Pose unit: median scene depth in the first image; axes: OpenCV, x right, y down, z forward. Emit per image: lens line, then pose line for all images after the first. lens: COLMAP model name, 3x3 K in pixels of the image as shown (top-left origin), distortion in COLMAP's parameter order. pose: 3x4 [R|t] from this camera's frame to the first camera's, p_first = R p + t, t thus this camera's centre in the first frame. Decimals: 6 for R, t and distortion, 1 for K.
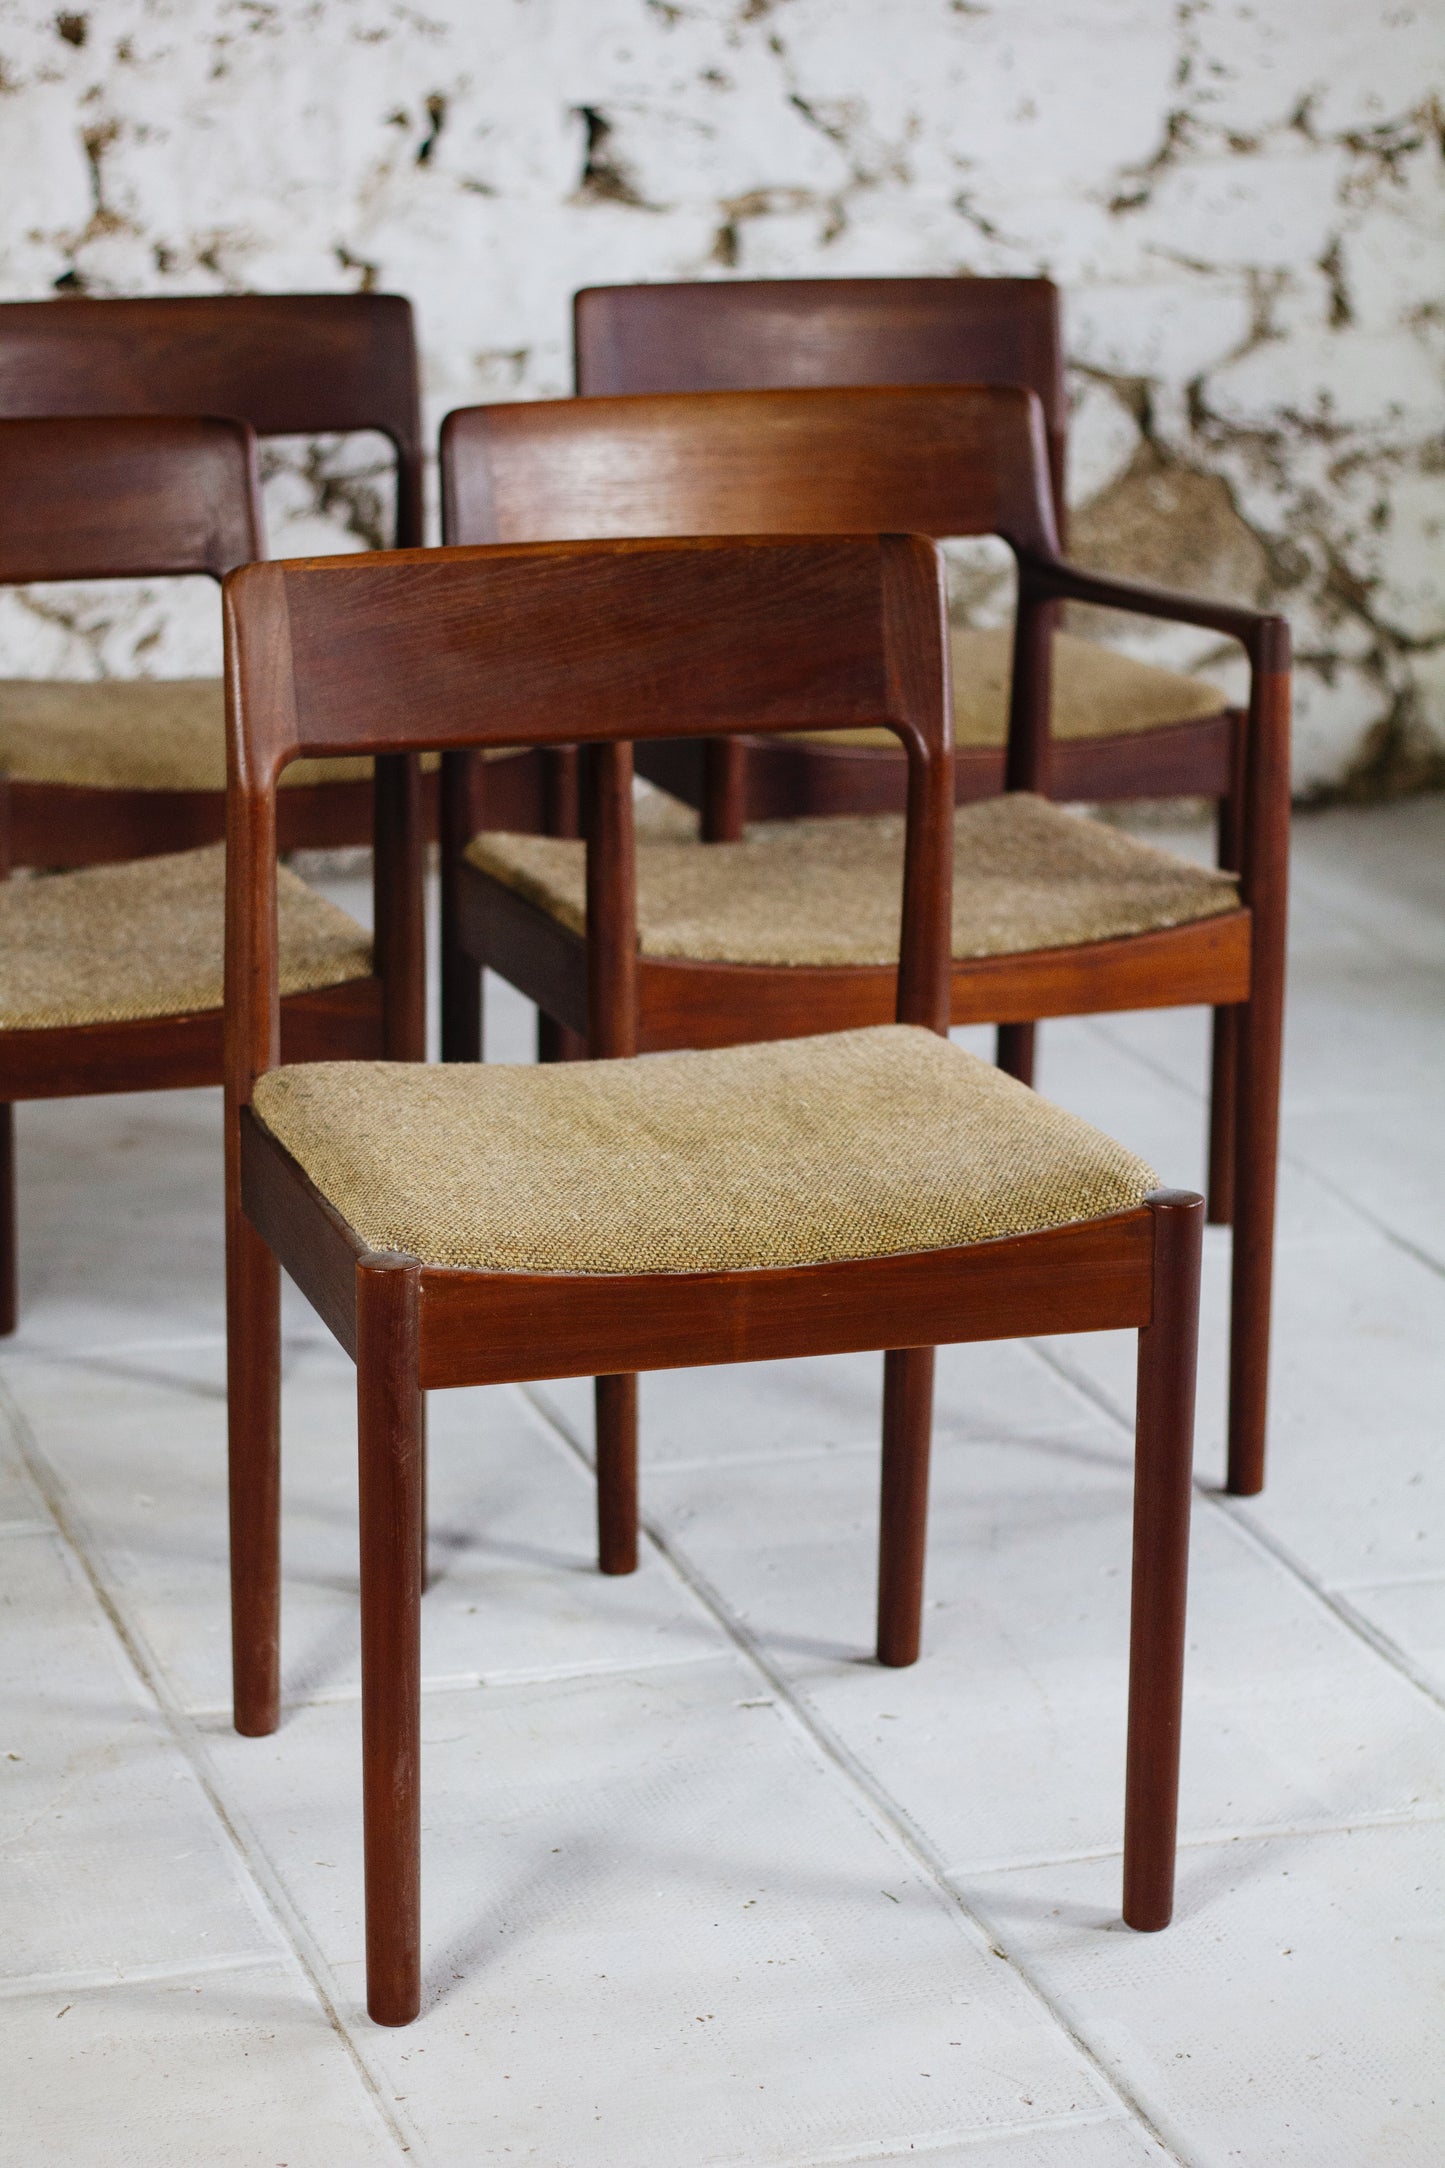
lens RADIAL K [[5060.2, 0, 722.5], [0, 5060.2, 1084.0], [0, 0, 1]] dist [-0.073291, -0.324045]
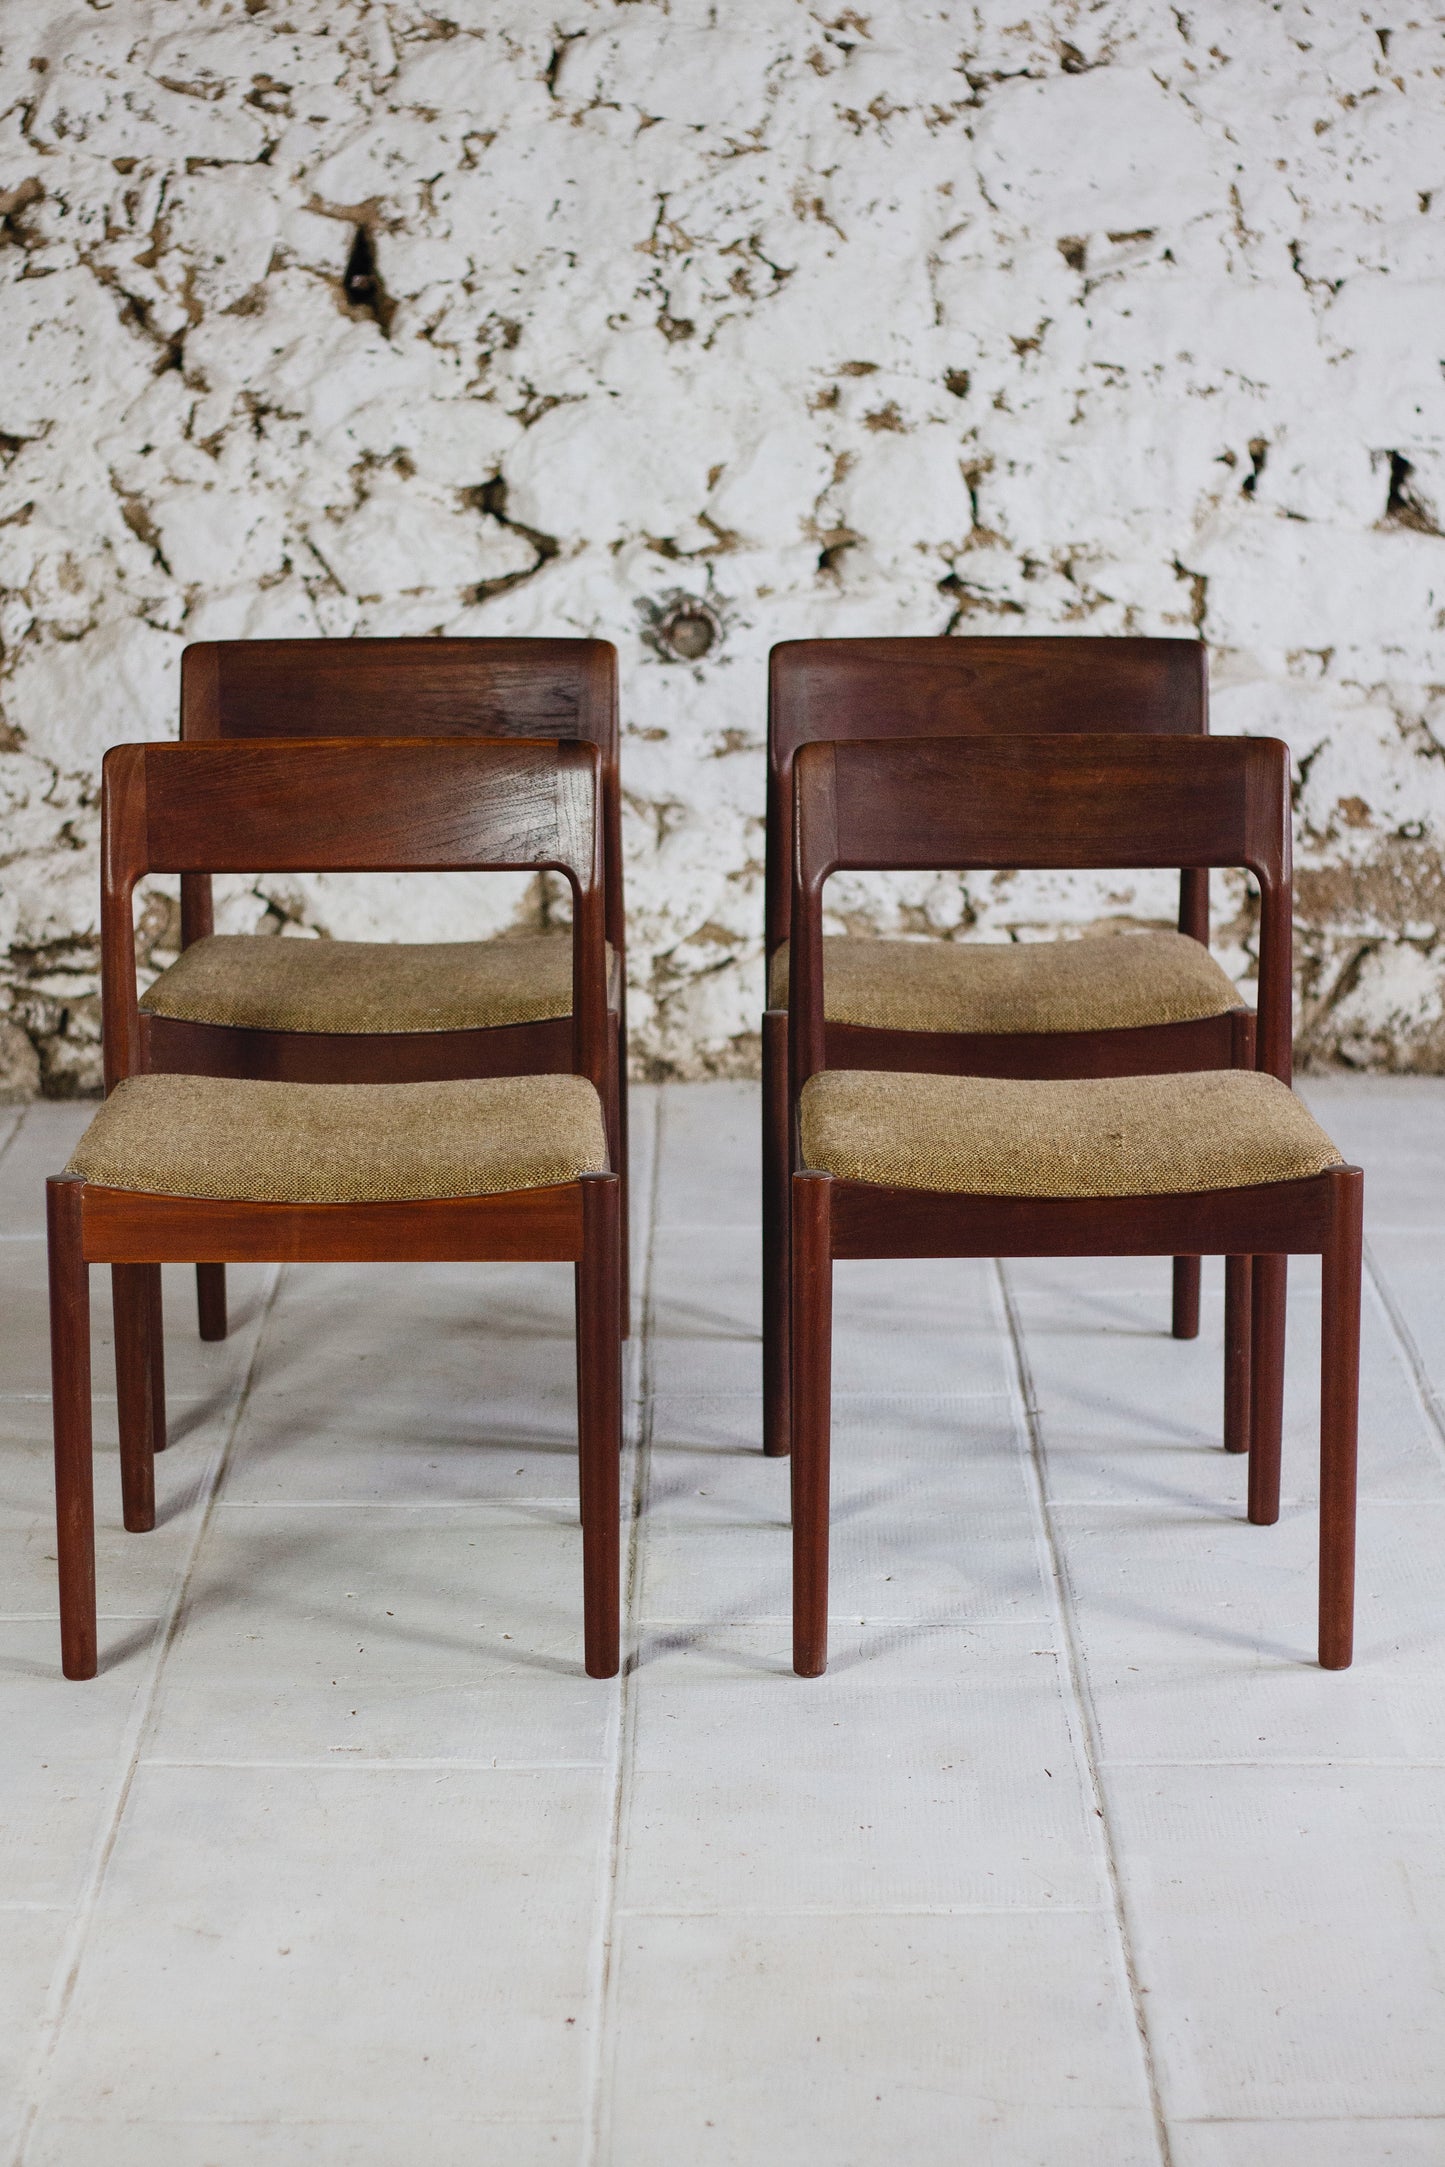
lens RADIAL K [[5220.6, 0, 722.5], [0, 5220.6, 1083.5], [0, 0, 1]] dist [-0.091063, -0.138592]
pose [[0.950401, 0.054102, -0.306285, 0.216669], [-0.070587, 0.996578, -0.042999, 0.022879], [0.302910, 0.062486, 0.950968, -0.231472]]
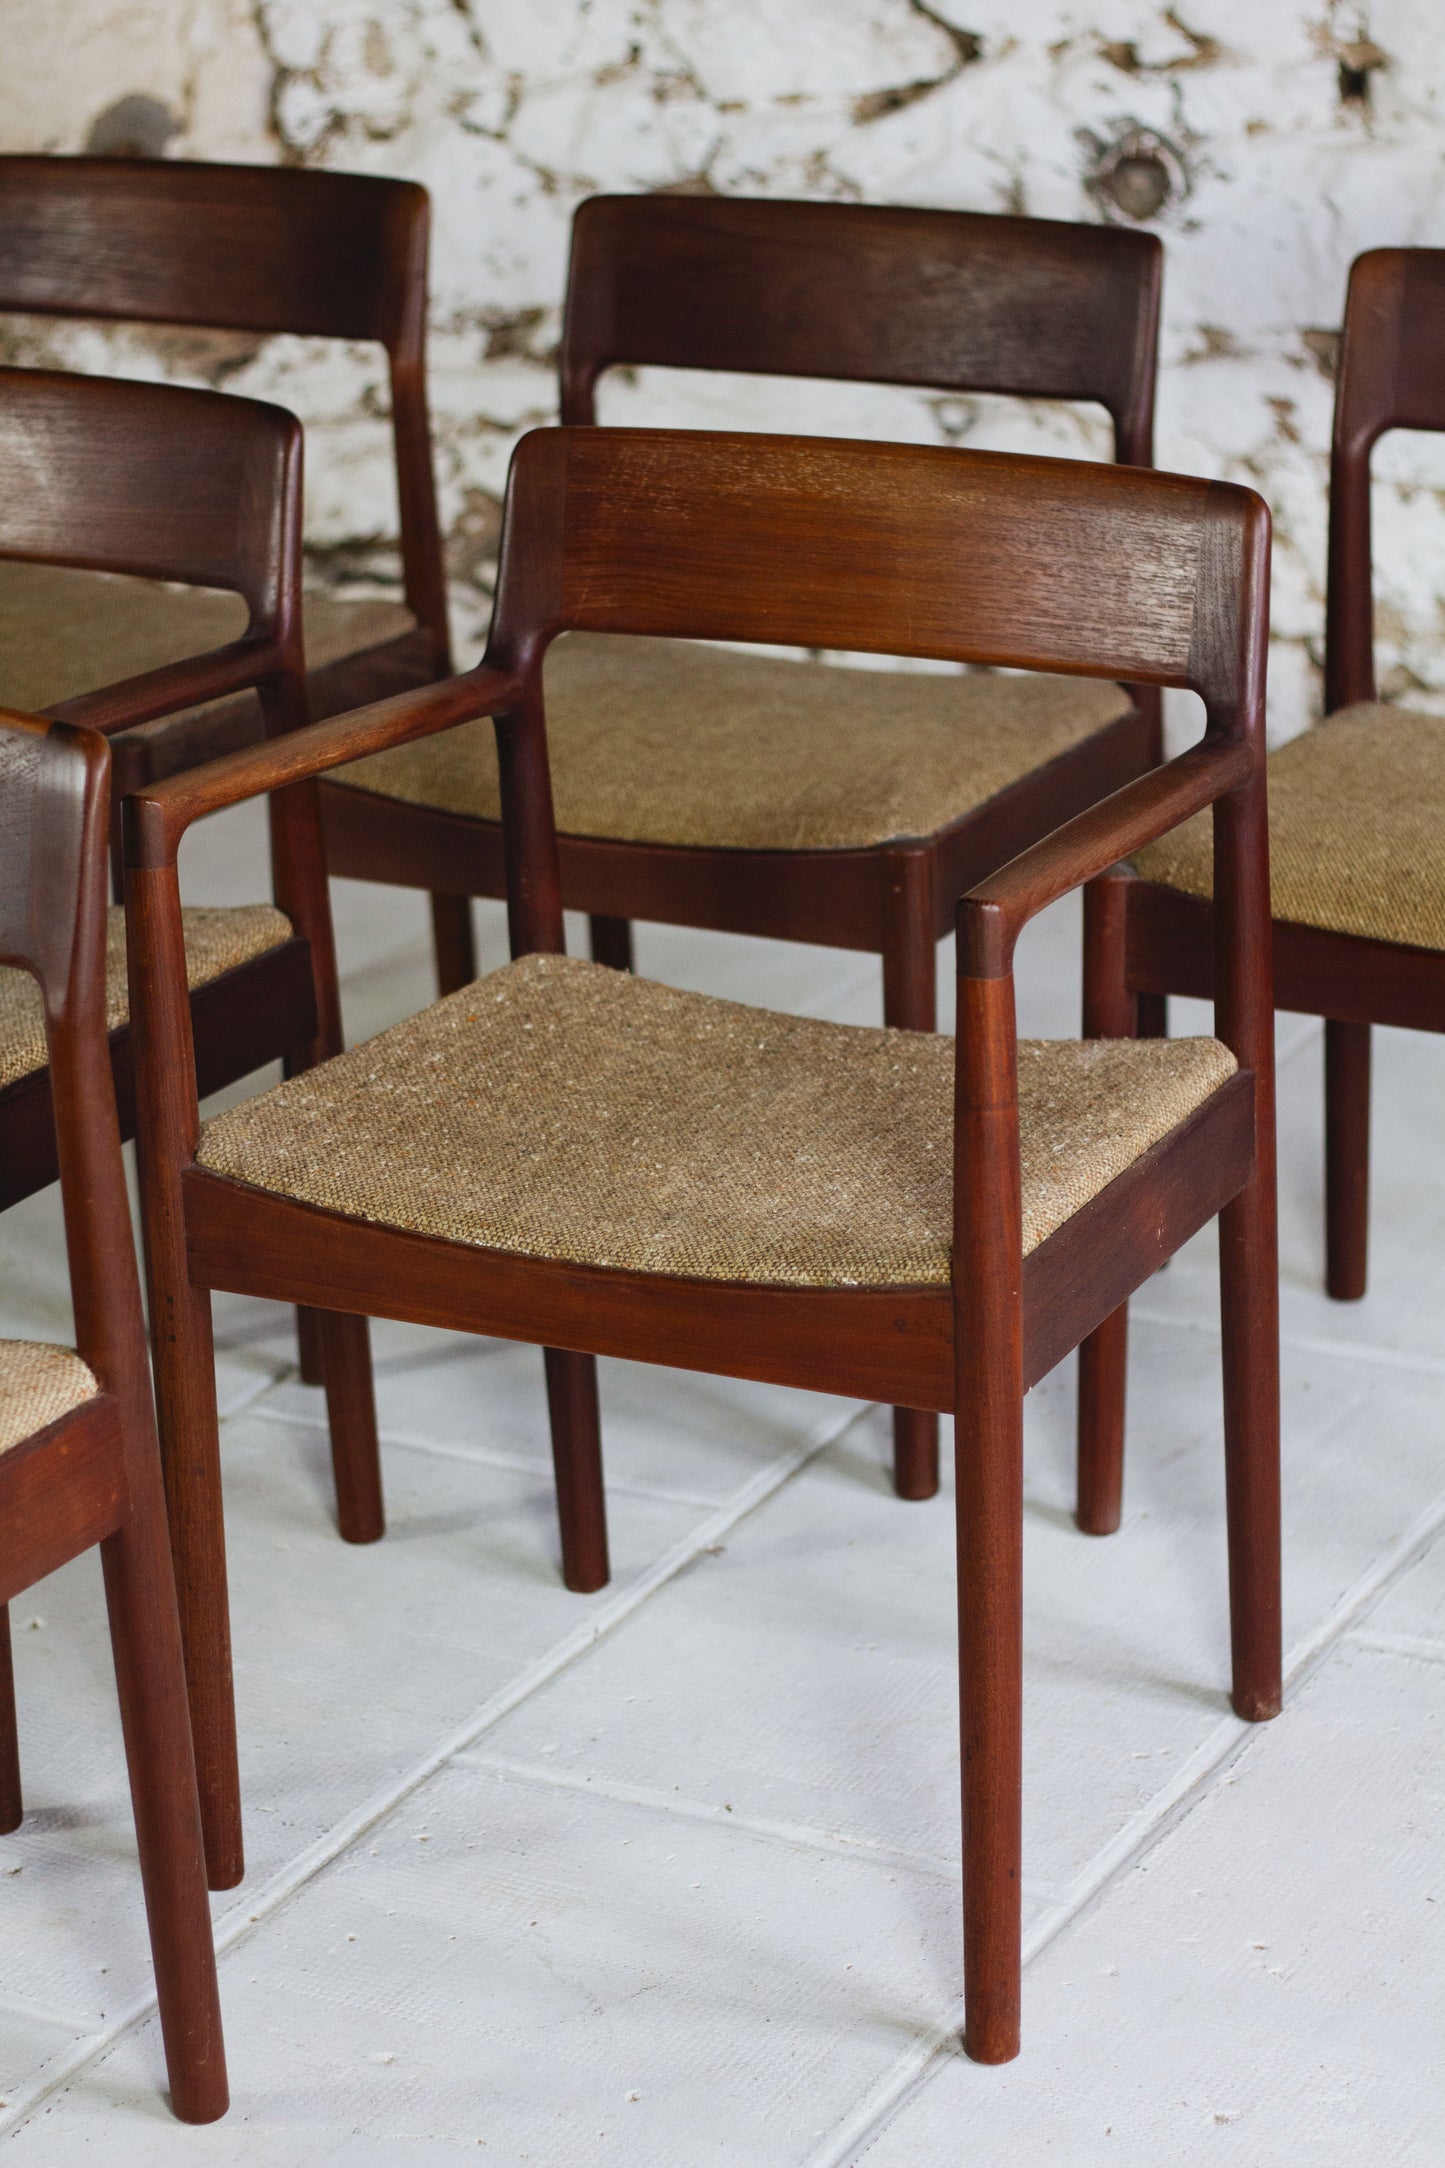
lens RADIAL K [[5060.2, 0, 722.5], [0, 5060.2, 1084.0], [0, 0, 1]] dist [-0.073291, -0.324045]
pose [[0.693084, 0.220682, -0.686246, 0.380317], [-0.158707, 0.975342, 0.153360, -0.112194], [0.703169, 0.002621, 0.711018, 0.318702]]
